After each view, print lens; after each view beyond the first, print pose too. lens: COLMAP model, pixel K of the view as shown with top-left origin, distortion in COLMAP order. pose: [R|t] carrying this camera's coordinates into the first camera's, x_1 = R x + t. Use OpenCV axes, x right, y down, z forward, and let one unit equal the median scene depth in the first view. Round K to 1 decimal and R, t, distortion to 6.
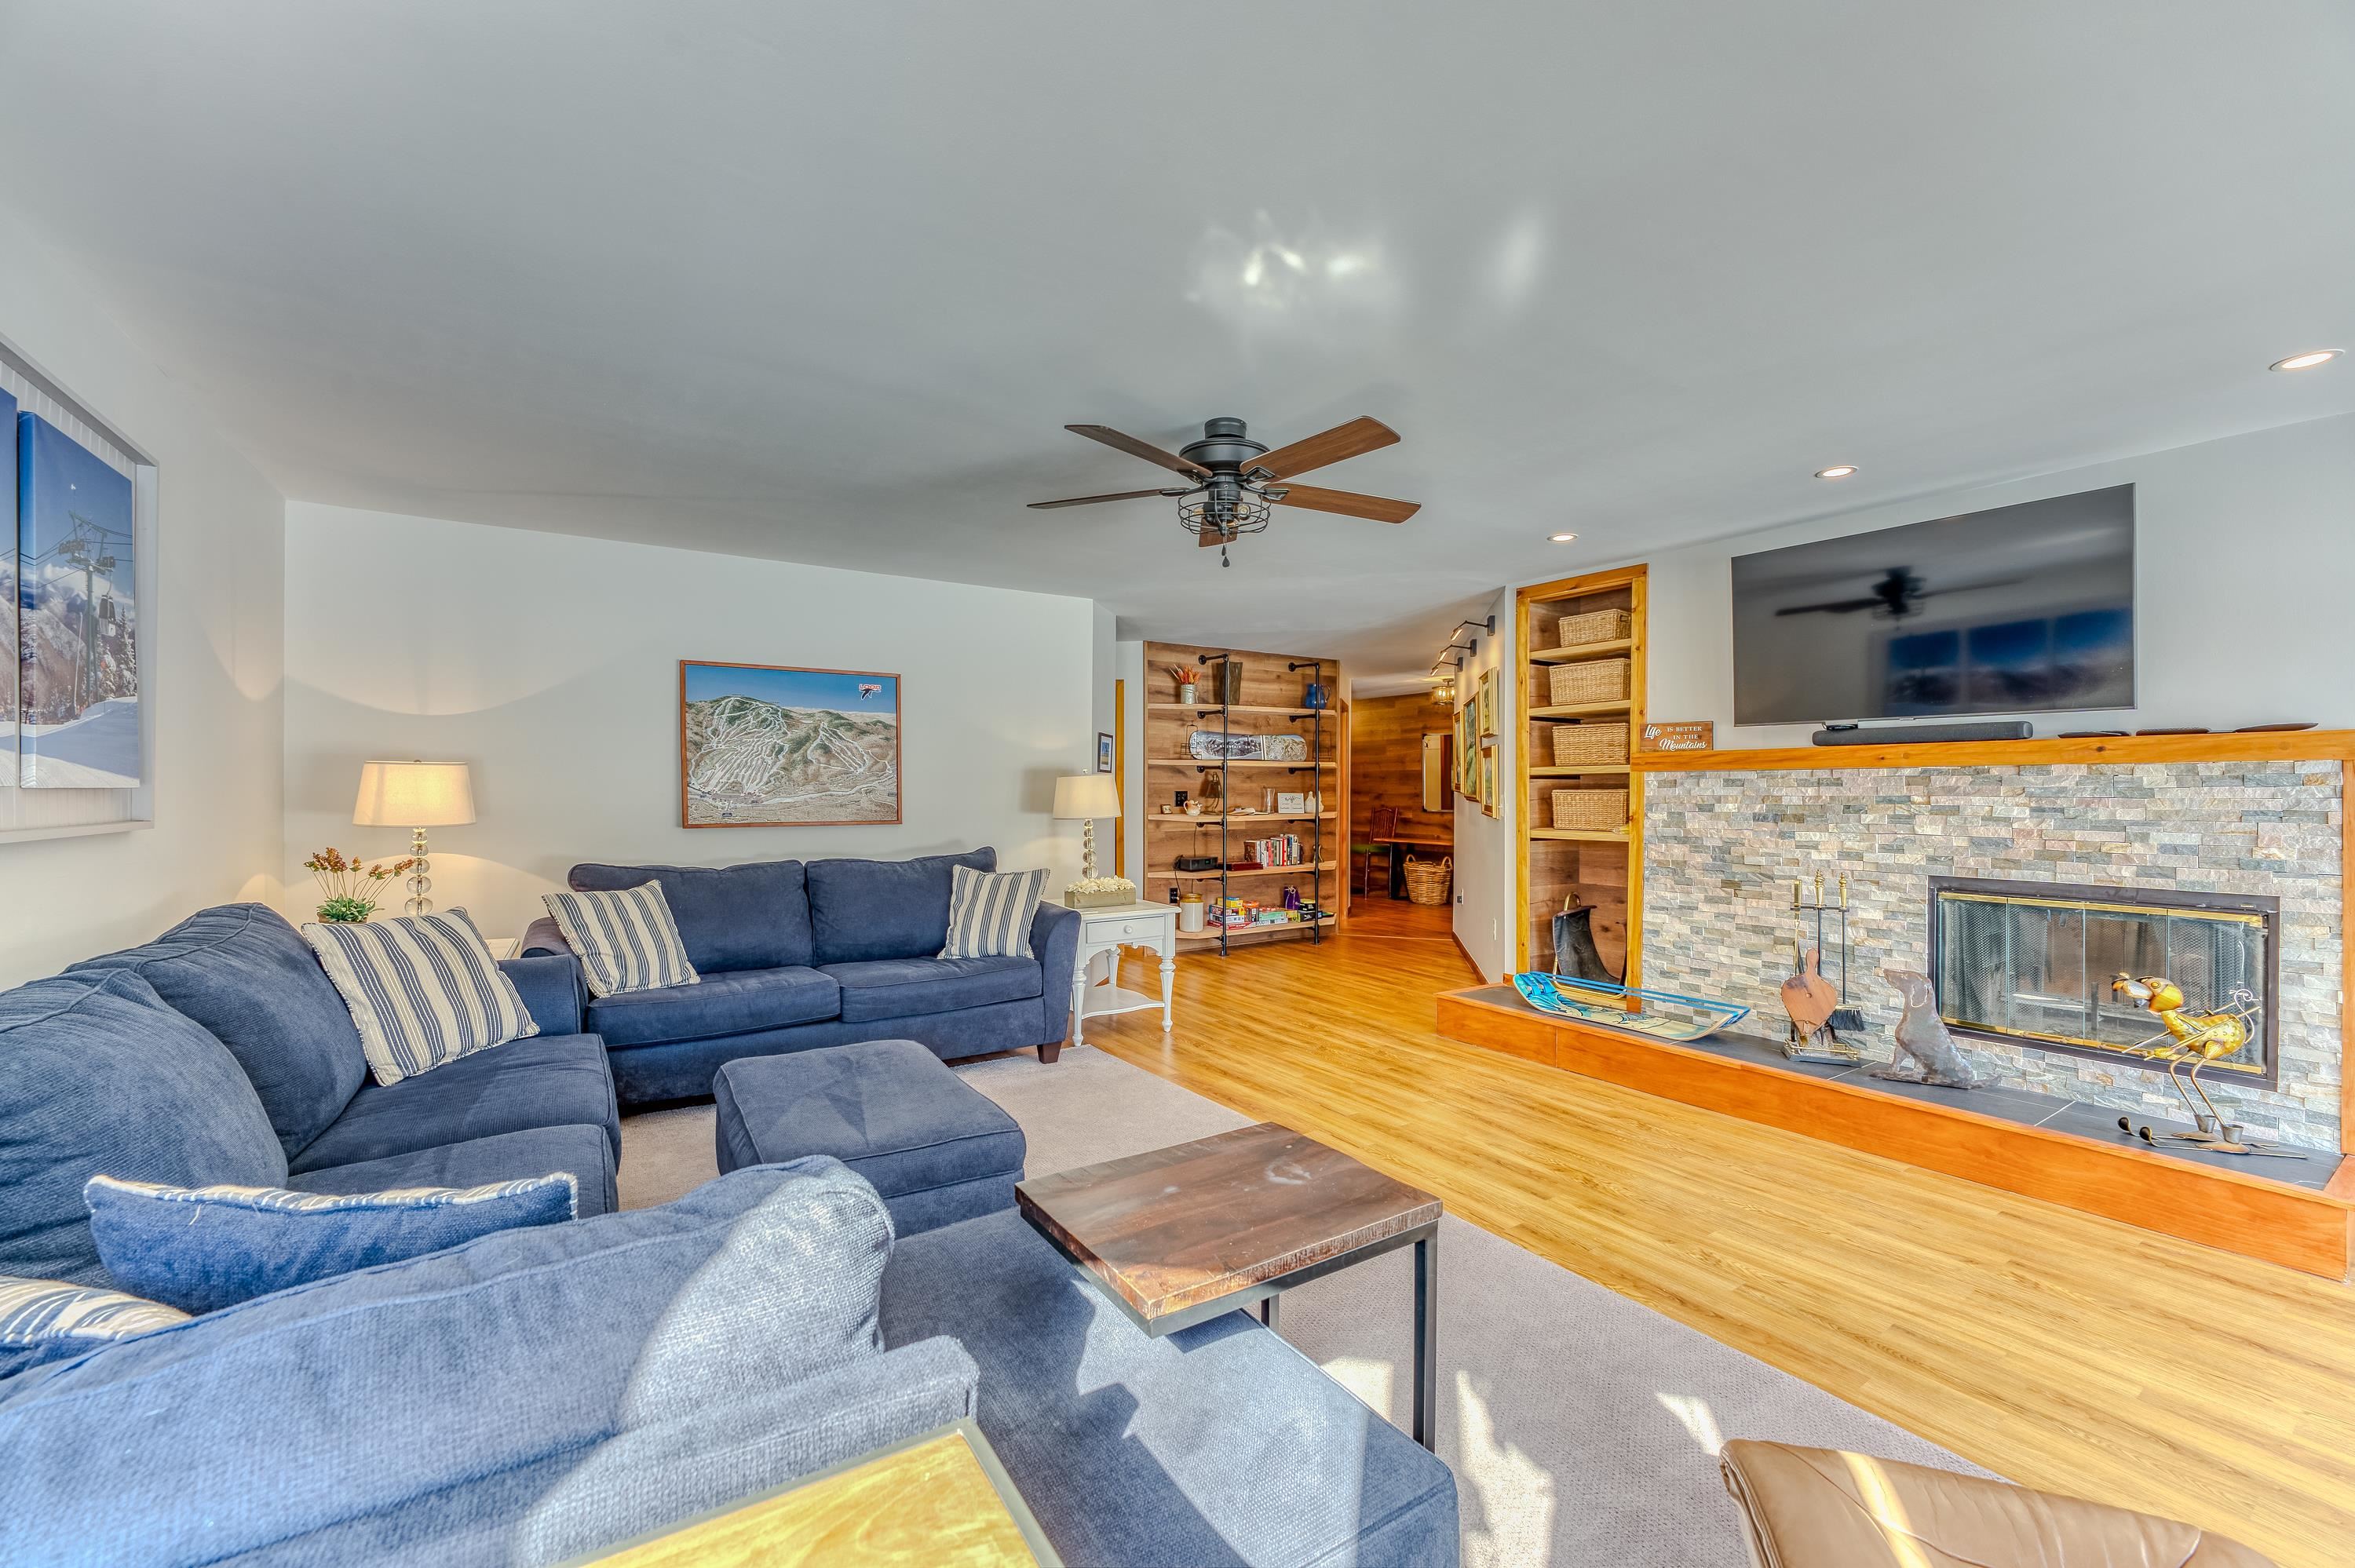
lens RADIAL K [[952.1, 0, 1165.5], [0, 952.1, 792.8], [0, 0, 1]] dist [-0.024832, 0.003496]
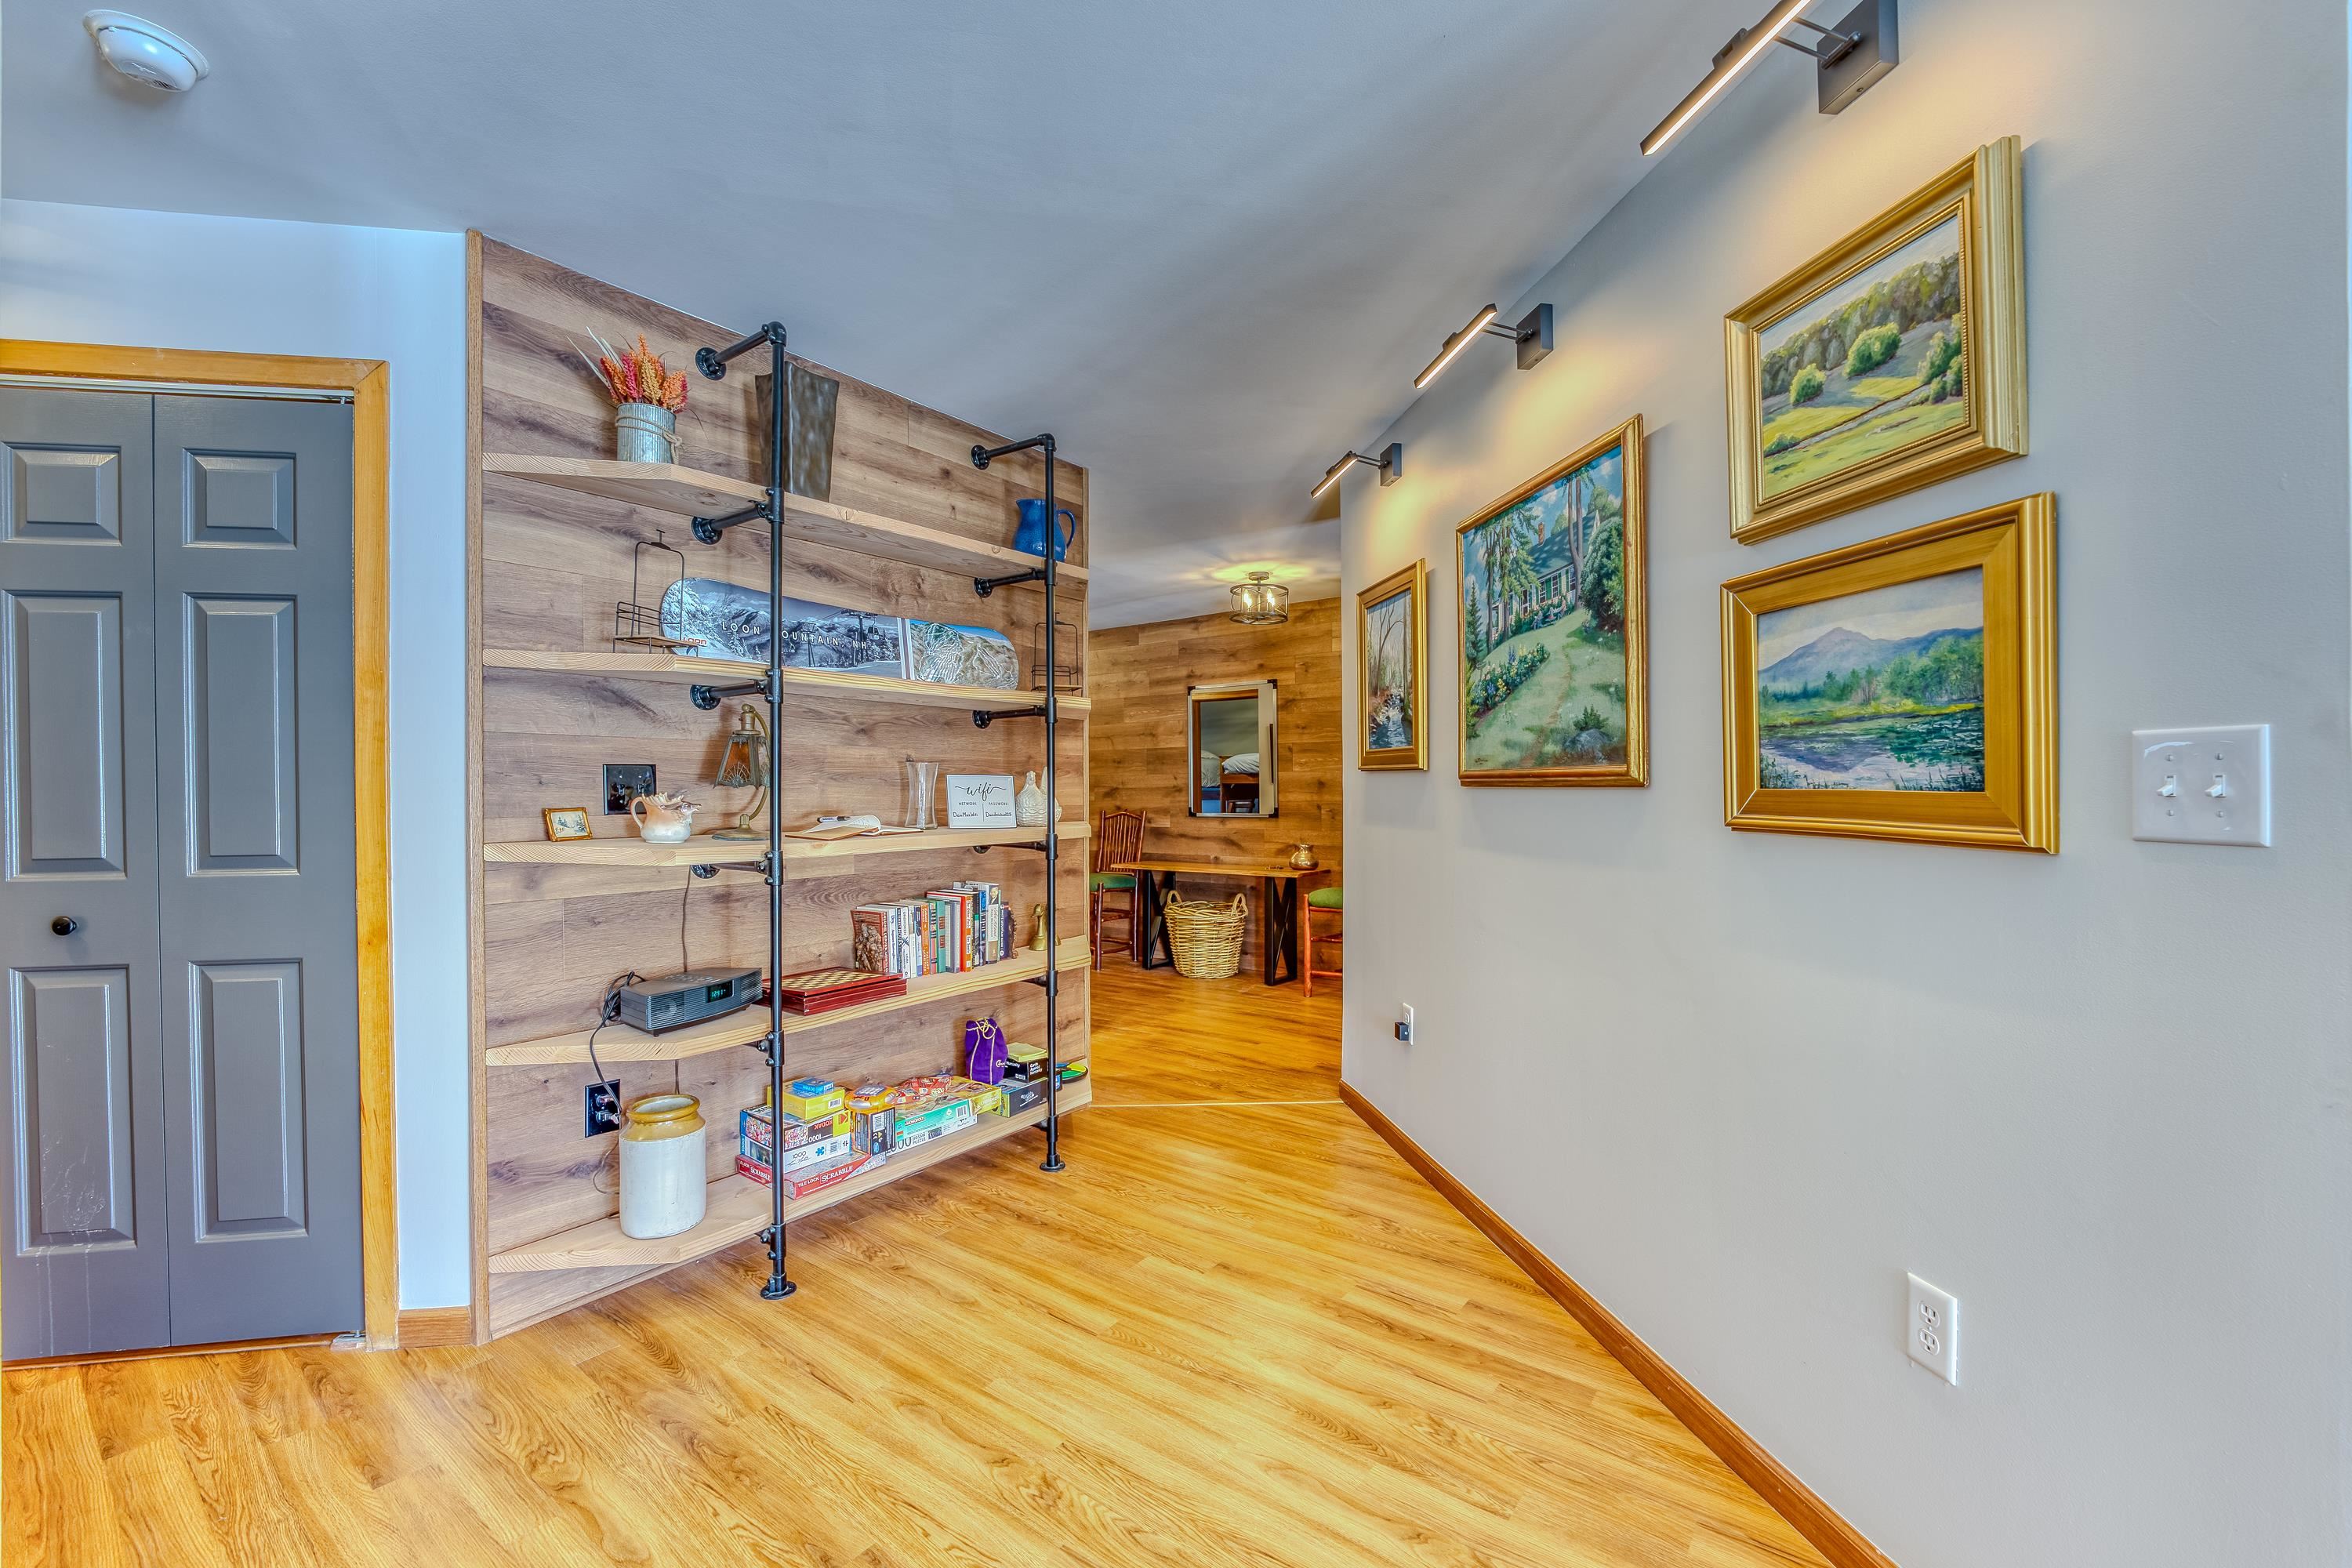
lens RADIAL K [[951.0, 0, 1178.5], [0, 951.0, 792.8], [0, 0, 1]] dist [-0.024832, 0.003496]
pose [[0.933154, -0.005775, 0.359430, 0.117267], [0.007524, 0.999966, -0.003469, 0.015891], [-0.359398, 0.005941, 0.933165, 1.052014]]
